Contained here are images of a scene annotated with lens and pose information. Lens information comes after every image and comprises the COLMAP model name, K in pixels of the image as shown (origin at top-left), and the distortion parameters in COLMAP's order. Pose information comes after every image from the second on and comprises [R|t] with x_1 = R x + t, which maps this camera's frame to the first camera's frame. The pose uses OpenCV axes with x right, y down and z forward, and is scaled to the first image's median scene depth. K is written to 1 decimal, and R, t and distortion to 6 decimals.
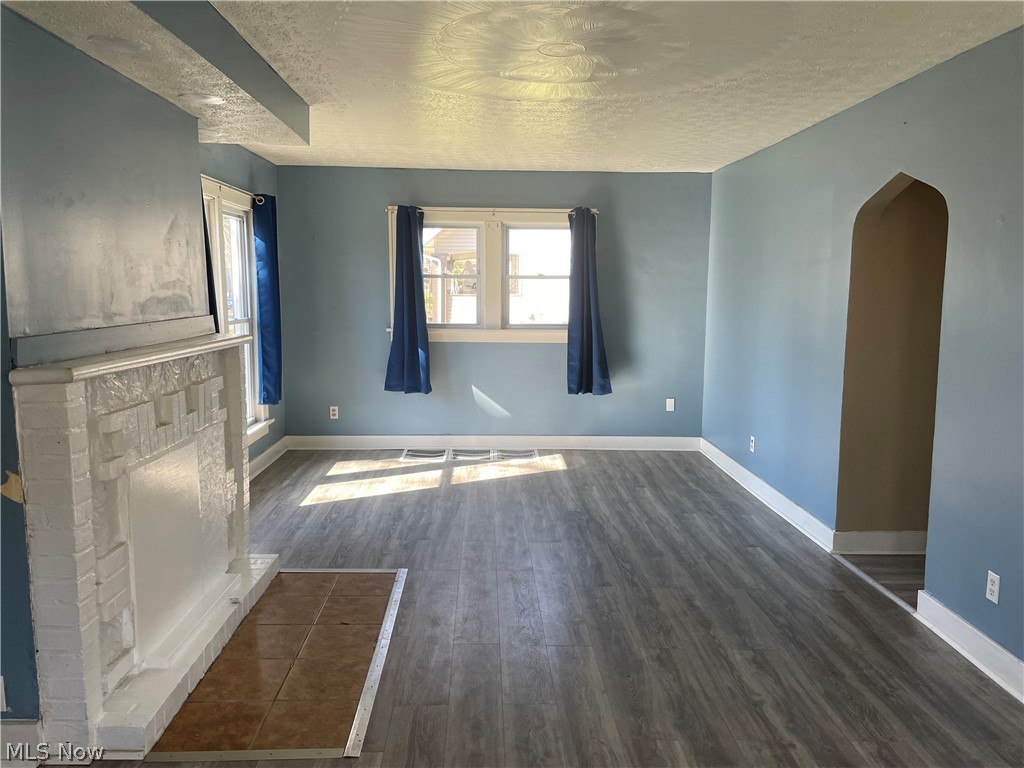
lens RADIAL K [[768.8, 0, 515.5], [0, 768.8, 371.4], [0, 0, 1]] dist [0.098123, -0.128316]
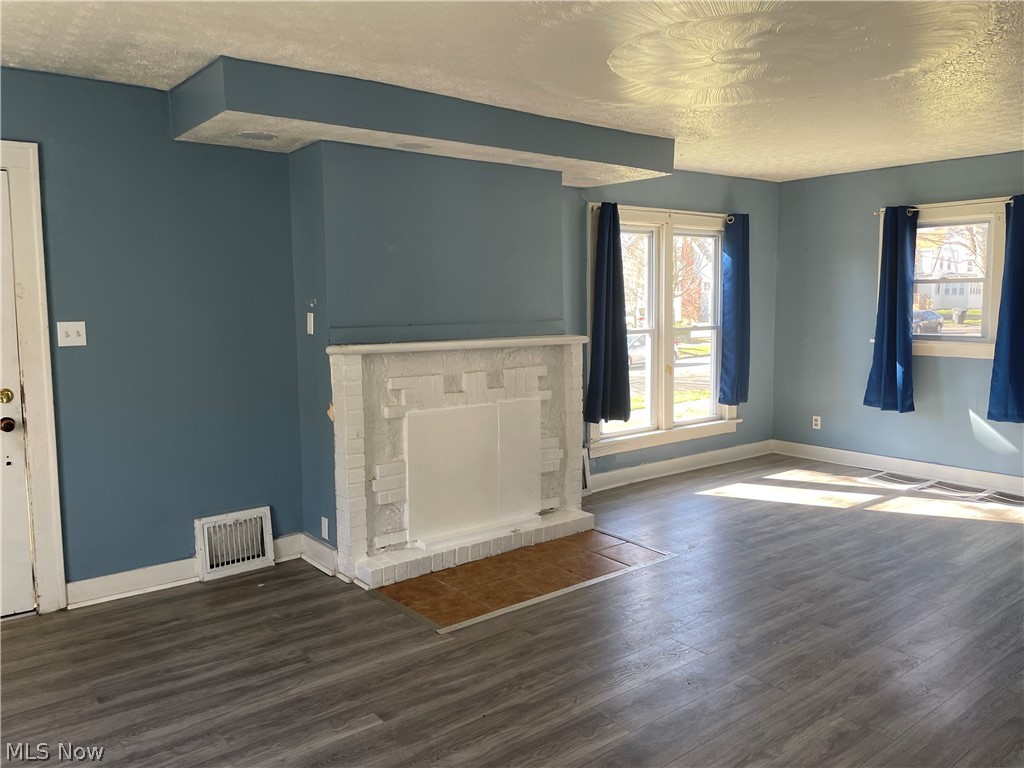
lens RADIAL K [[768.8, 0, 515.5], [0, 768.8, 371.4], [0, 0, 1]] dist [0.098123, -0.128316]
pose [[0.602381, 0.060401, -0.795920, 0.341151], [-0.073885, 0.997071, 0.019747, -0.003602], [0.794782, 0.046912, 0.605079, 0.088842]]
